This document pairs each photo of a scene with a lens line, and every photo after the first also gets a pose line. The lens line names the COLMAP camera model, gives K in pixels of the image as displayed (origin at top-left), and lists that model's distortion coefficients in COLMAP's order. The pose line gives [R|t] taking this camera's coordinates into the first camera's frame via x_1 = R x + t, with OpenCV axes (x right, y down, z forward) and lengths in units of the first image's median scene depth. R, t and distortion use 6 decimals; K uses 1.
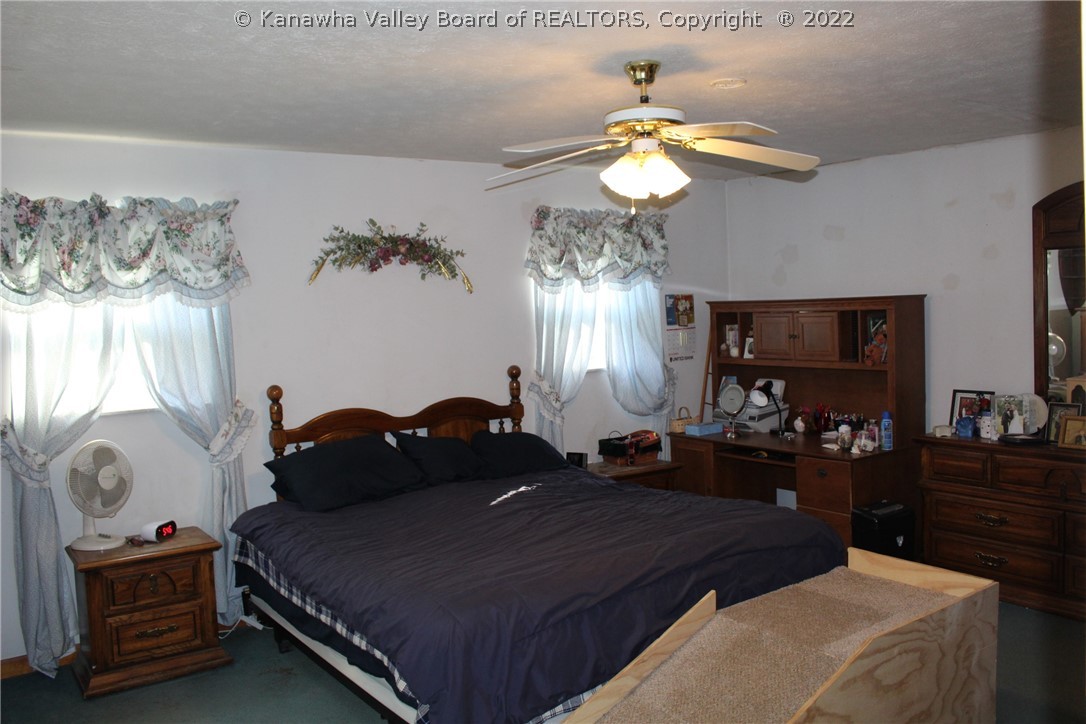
lens RADIAL K [[920.3, 0, 543.0], [0, 920.3, 362.0], [0, 0, 1]] dist [-0.116830, 0.004179]
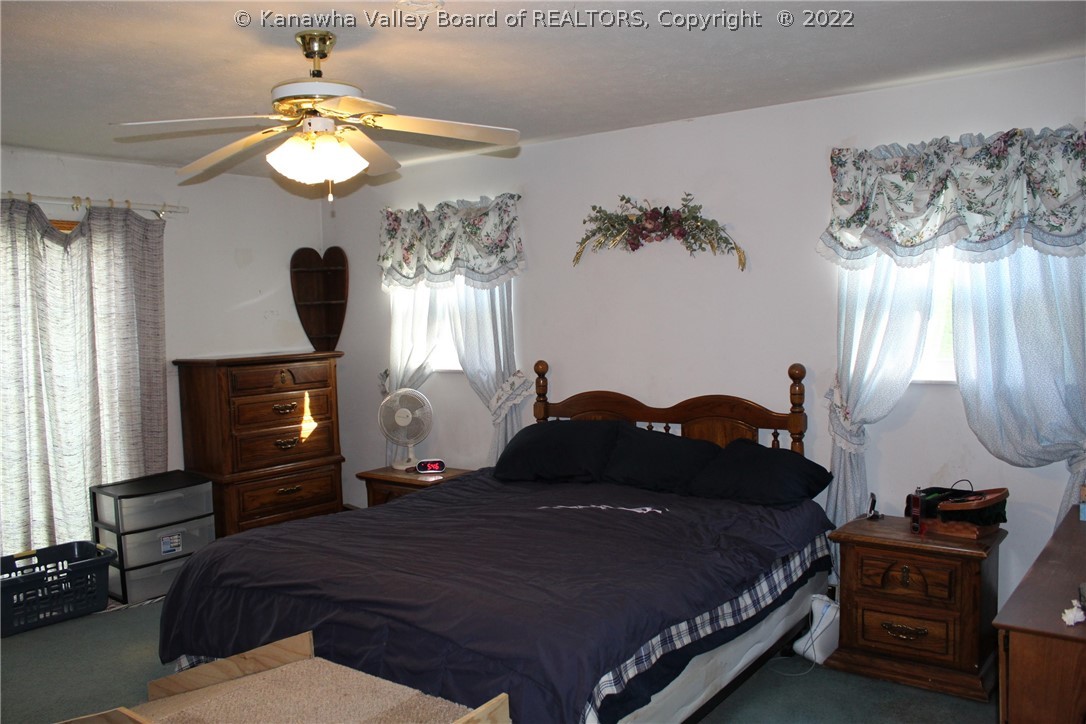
lens RADIAL K [[936.0, 0, 543.0], [0, 936.0, 362.0], [0, 0, 1]] dist [-0.148400, 0.004100]
pose [[0.273688, 0.086569, -0.957915, 0.702663], [-0.034187, 0.996188, 0.080260, -0.056513], [0.961211, 0.010782, 0.275604, 0.633442]]
